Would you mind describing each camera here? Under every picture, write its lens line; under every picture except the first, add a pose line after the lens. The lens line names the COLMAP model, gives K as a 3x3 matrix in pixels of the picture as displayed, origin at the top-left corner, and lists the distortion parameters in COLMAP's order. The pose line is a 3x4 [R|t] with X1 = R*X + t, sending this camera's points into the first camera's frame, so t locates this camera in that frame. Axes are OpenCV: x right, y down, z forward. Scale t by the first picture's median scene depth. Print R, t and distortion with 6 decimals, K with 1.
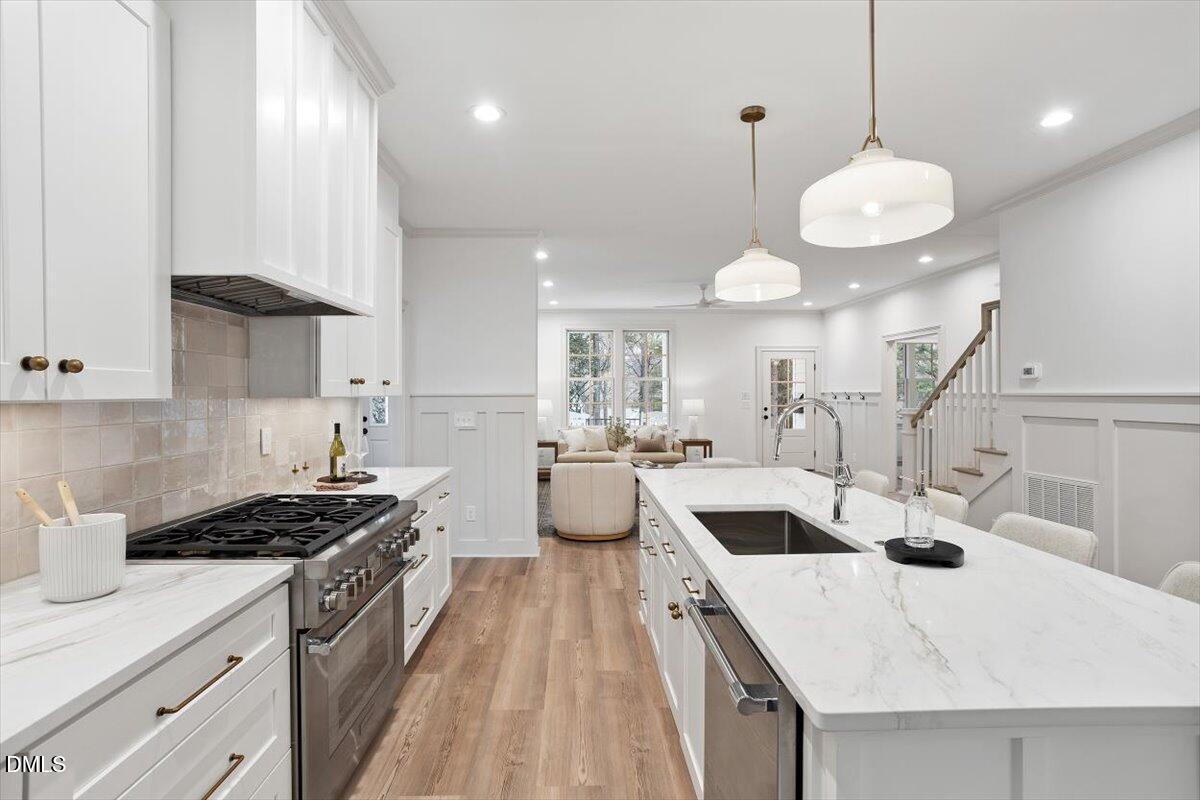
lens RADIAL K [[580.9, 0, 589.3], [0, 580.9, 401.2], [0, 0, 1]] dist [-0.058160, 0.027317]
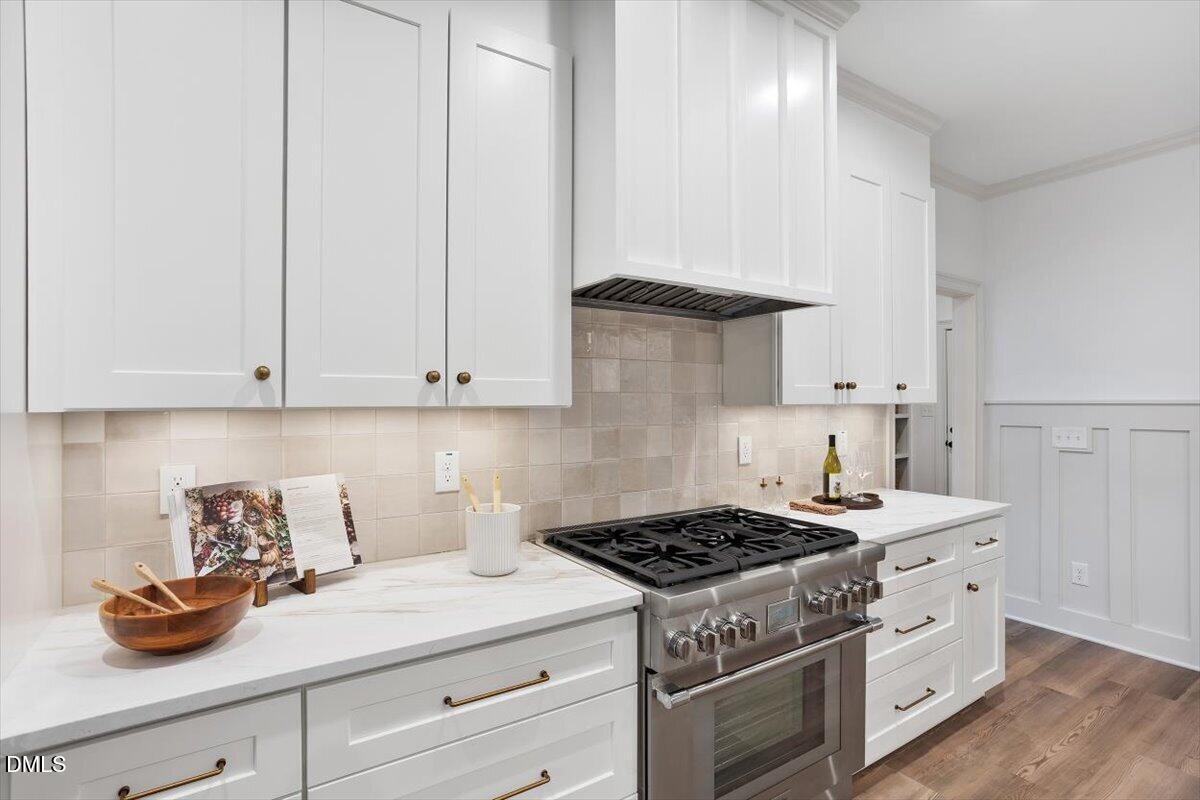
lens RADIAL K [[580.9, 0, 589.3], [0, 580.9, 401.2], [0, 0, 1]] dist [-0.058160, 0.027317]
pose [[0.518414, 0.001212, -0.855129, 0.128511], [-0.010376, 0.999934, -0.004873, -0.004694], [0.855067, 0.011399, 0.518393, 0.284660]]
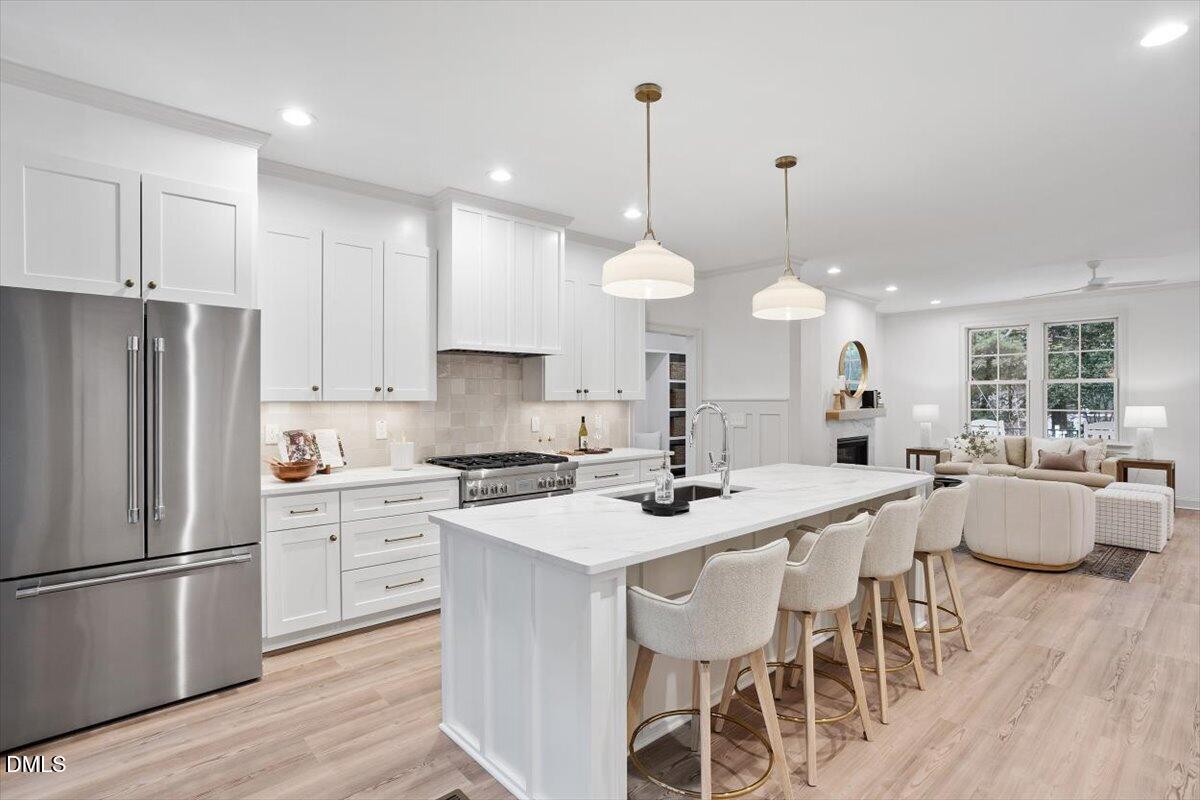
lens RADIAL K [[580.9, 0, 589.3], [0, 580.9, 401.2], [0, 0, 1]] dist [-0.058160, 0.027317]
pose [[0.640457, 0.004338, -0.767982, 1.010568], [-0.010666, 0.999938, -0.003247, -0.000407], [0.767920, 0.010271, 0.640463, -0.070560]]
